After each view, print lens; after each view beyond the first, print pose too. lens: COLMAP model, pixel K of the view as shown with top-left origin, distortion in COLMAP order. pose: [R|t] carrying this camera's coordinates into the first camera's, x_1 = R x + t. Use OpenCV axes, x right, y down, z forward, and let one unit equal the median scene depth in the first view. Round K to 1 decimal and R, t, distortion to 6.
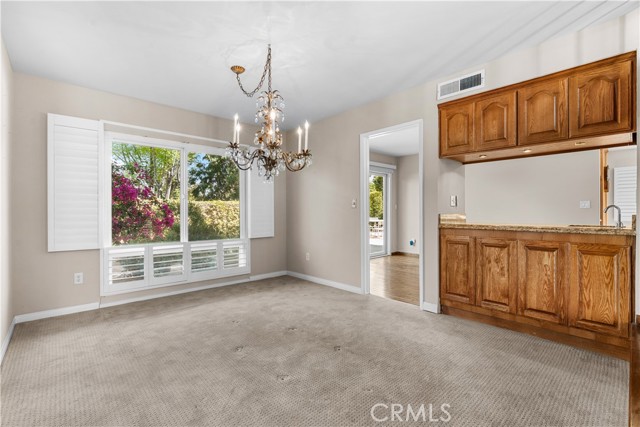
lens RADIAL K [[291.0, 0, 323.5], [0, 291.0, 210.8], [0, 0, 1]] dist [-0.006138, 0.001710]
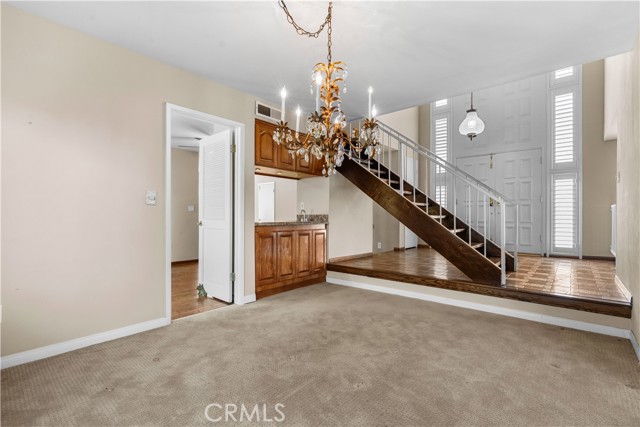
lens RADIAL K [[291.0, 0, 320.2], [0, 291.0, 216.8], [0, 0, 1]] dist [-0.006138, 0.001710]
pose [[-0.103243, 0.001372, 0.994655, -0.773019], [-0.005631, 0.999982, -0.001964, 0.022732], [-0.994640, -0.005803, -0.103234, 0.866657]]
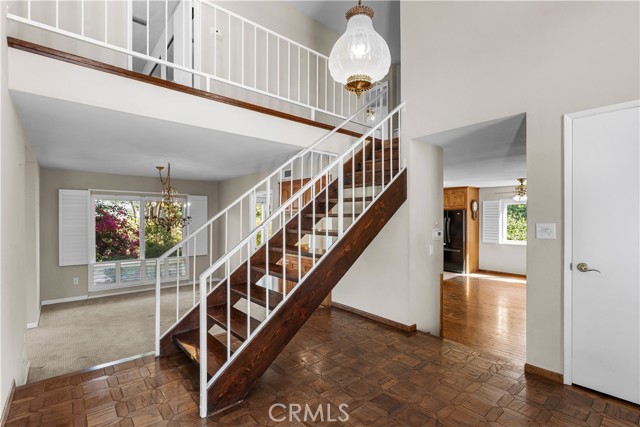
lens RADIAL K [[291.0, 0, 317.3], [0, 291.0, 218.5], [0, 0, 1]] dist [-0.006138, 0.001710]
pose [[0.999695, 0.003866, -0.024378, 0.701900], [-0.003796, 0.999989, 0.002908, -0.167880], [0.024389, -0.002814, 0.999699, -0.765762]]
